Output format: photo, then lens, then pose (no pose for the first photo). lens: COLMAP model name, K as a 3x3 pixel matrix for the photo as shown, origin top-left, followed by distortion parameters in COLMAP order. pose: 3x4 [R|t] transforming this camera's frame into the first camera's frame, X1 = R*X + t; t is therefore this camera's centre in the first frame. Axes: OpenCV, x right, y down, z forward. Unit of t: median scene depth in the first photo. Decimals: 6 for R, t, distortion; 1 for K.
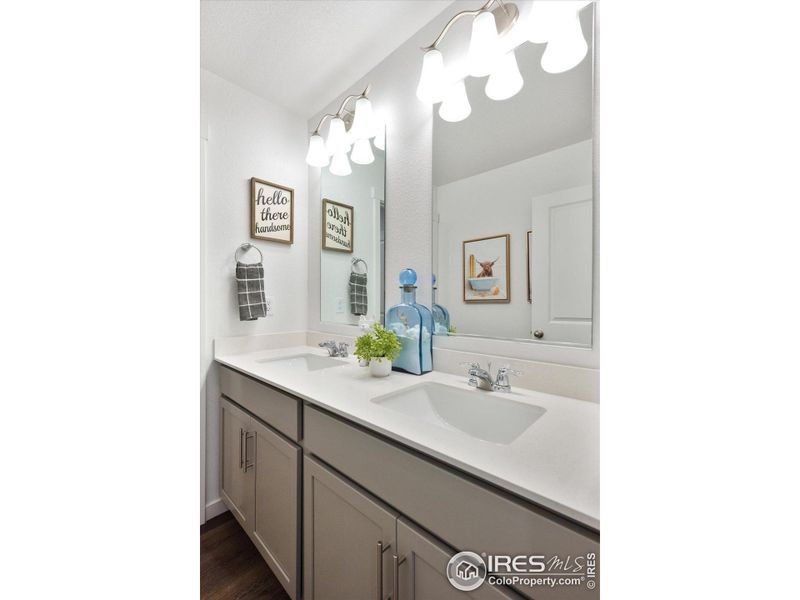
lens RADIAL K [[335.2, 0, 403.4], [0, 335.2, 301.1], [0, 0, 1]] dist [0.002725, 0.000104]
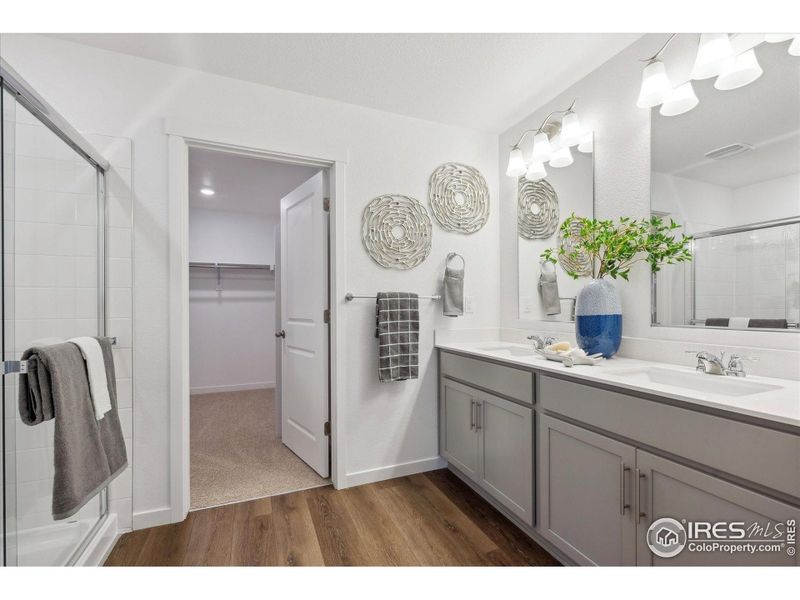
lens RADIAL K [[356.4, 0, 404.0], [0, 356.4, 307.8], [0, 0, 1]] dist [0.023174, -0.012419]
pose [[0.892961, 0.003606, -0.450119, -0.091413], [0.003017, 0.999897, 0.013997, 0.010522], [0.450123, -0.013857, 0.892859, -0.342166]]
